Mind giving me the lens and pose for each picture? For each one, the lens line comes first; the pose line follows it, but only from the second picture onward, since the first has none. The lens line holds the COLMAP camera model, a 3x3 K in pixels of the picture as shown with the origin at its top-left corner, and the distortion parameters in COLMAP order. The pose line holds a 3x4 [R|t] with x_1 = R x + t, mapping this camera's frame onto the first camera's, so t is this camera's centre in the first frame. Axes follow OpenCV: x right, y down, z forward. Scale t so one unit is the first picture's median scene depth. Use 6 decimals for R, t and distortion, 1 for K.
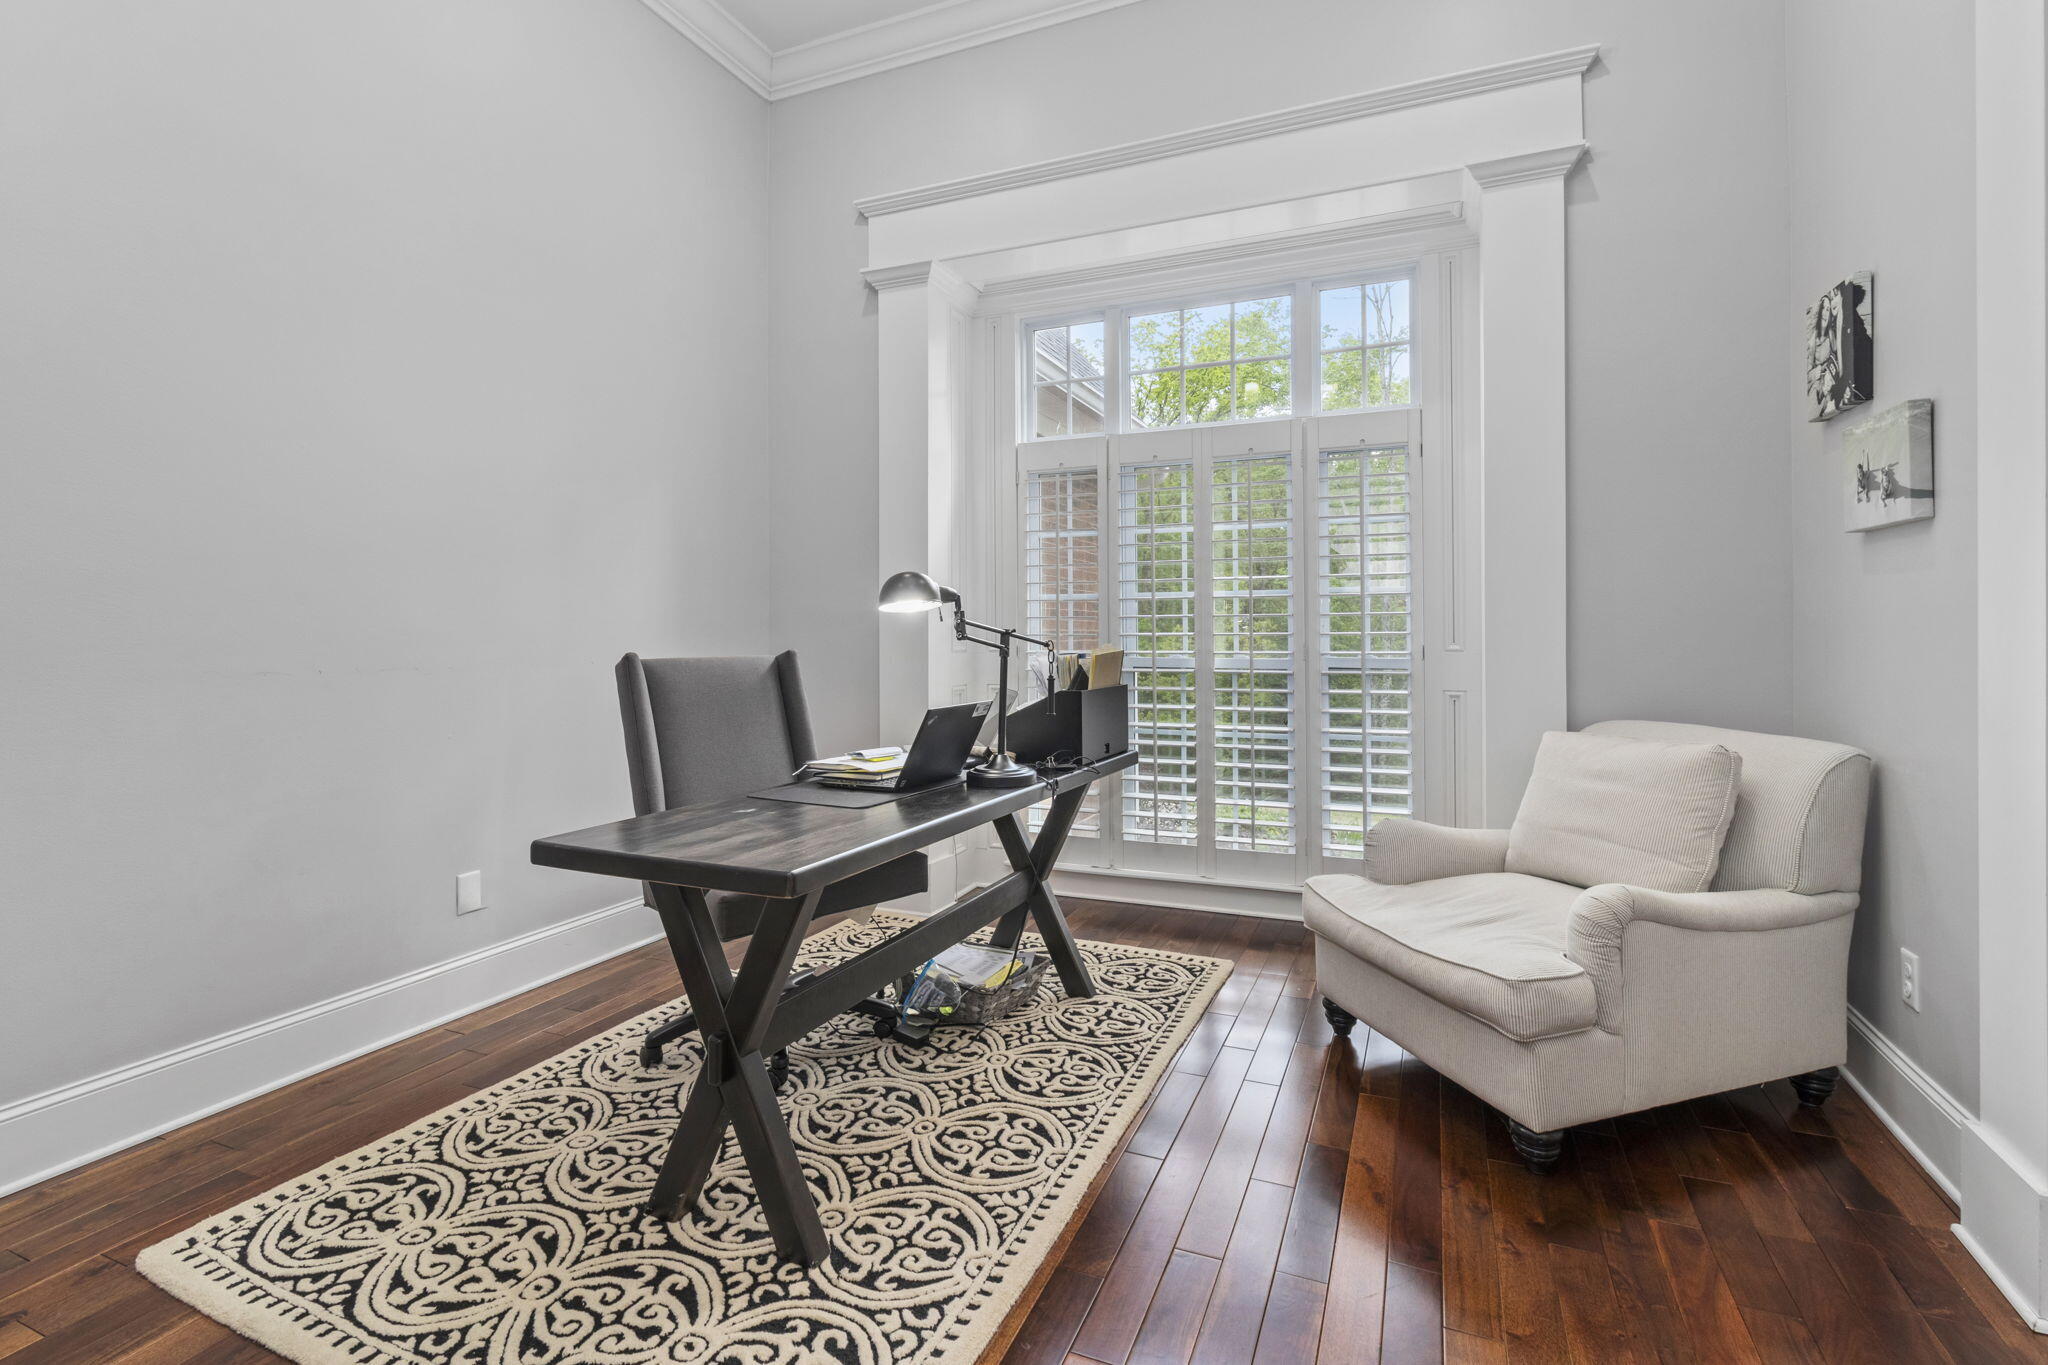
lens RADIAL K [[949.2, 0, 1040.7], [0, 949.2, 633.9], [0, 0, 1]] dist [0.001796, -0.000072]
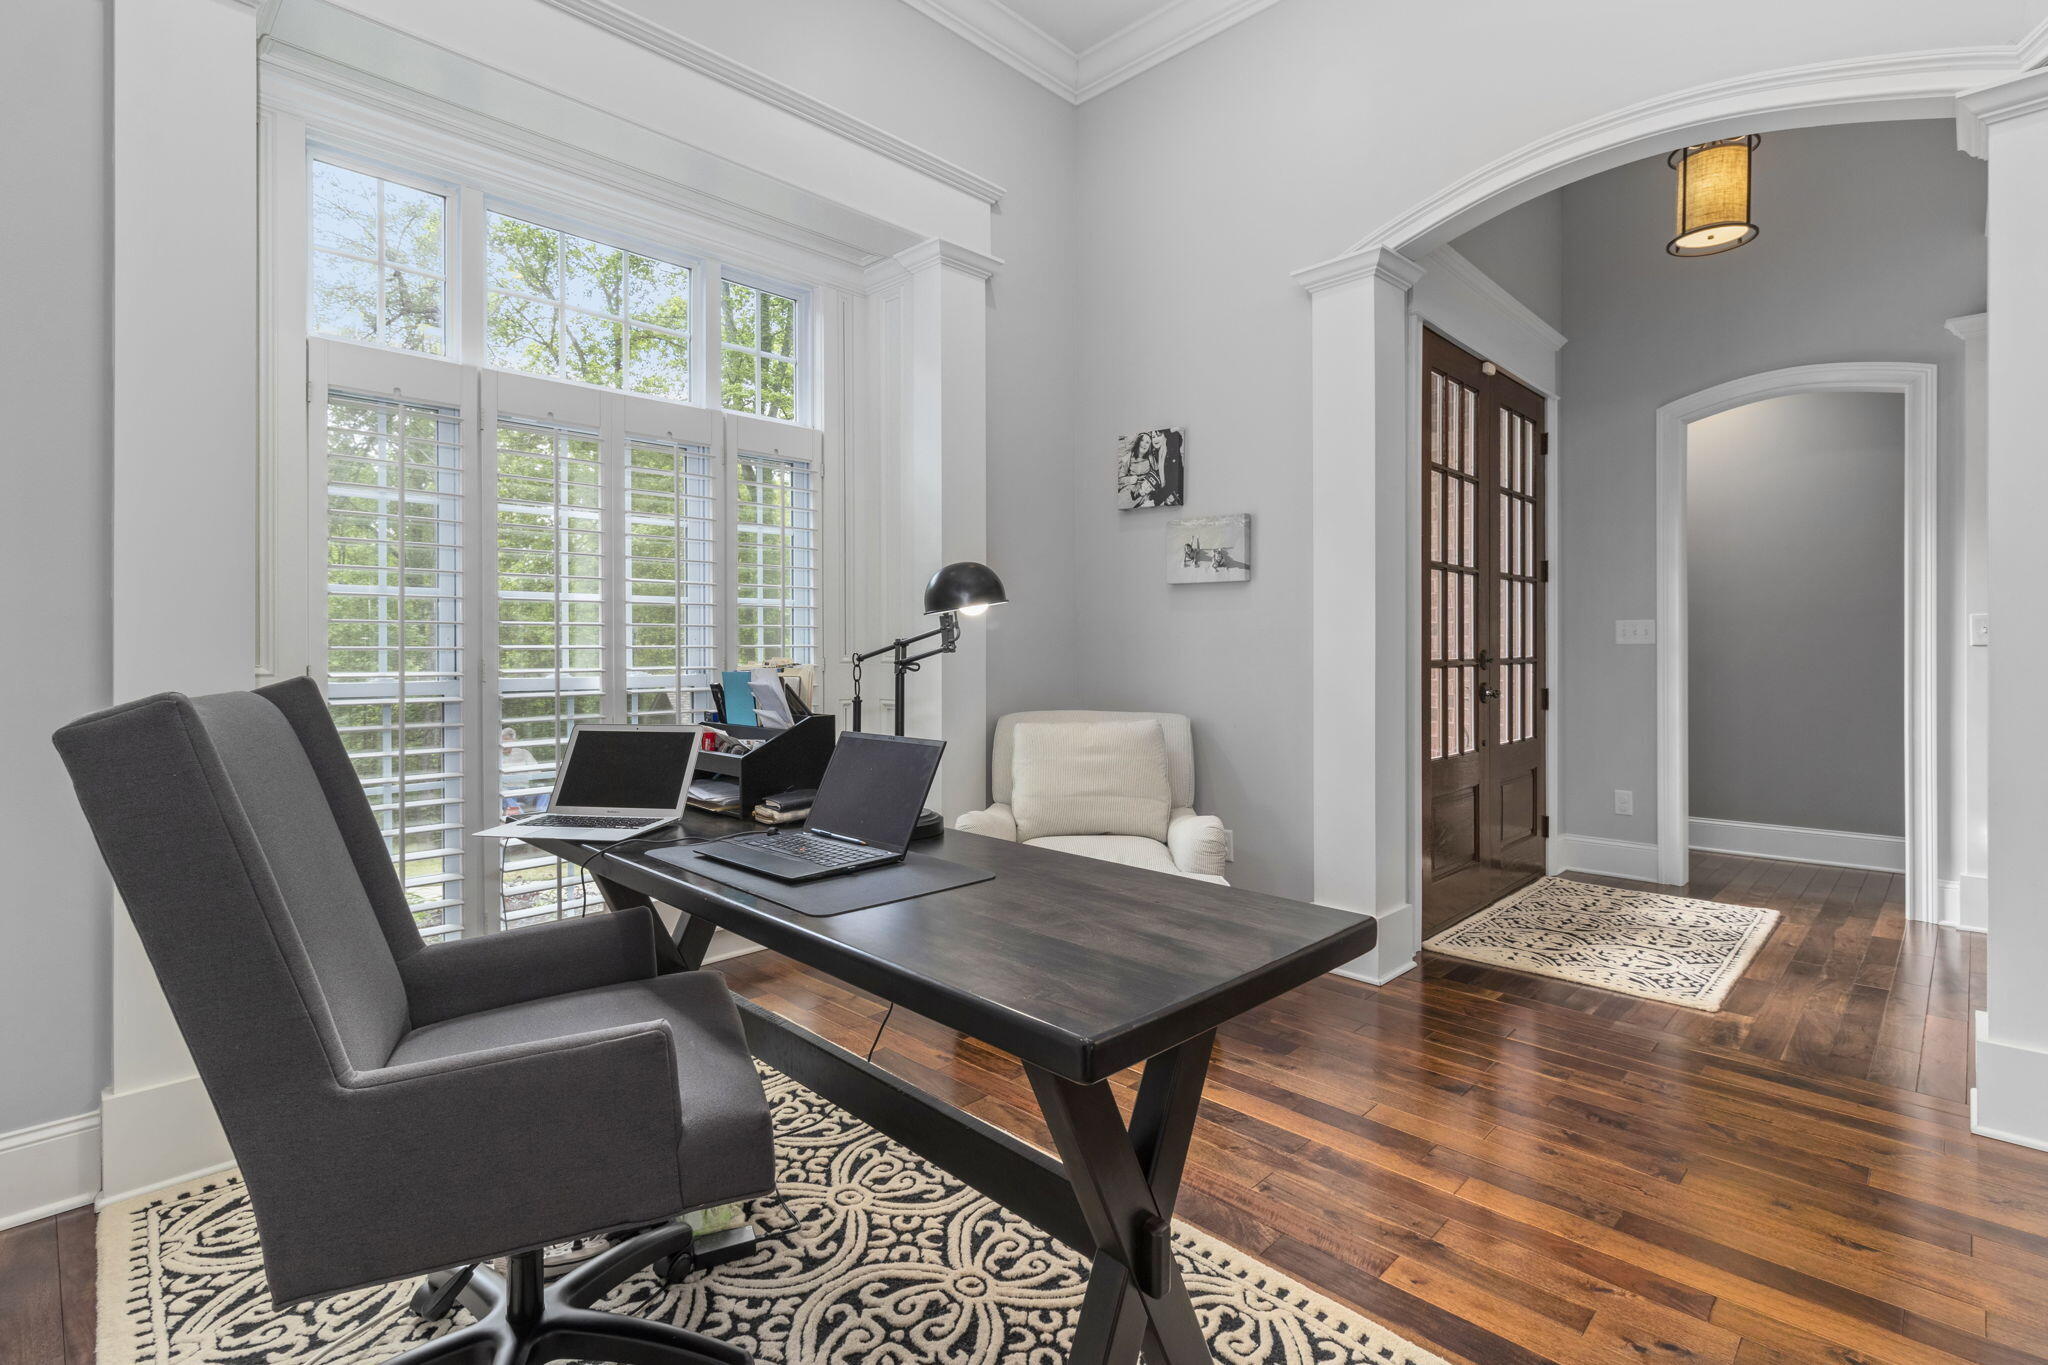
lens RADIAL K [[949.2, 0, 1031.3], [0, 949.2, 648.6], [0, 0, 1]] dist [0.001796, -0.000072]
pose [[0.378540, -0.001794, 0.925583, -0.736512], [0.001394, 0.999998, 0.001368, 0.000916], [-0.925584, 0.000773, 0.378542, 0.596696]]
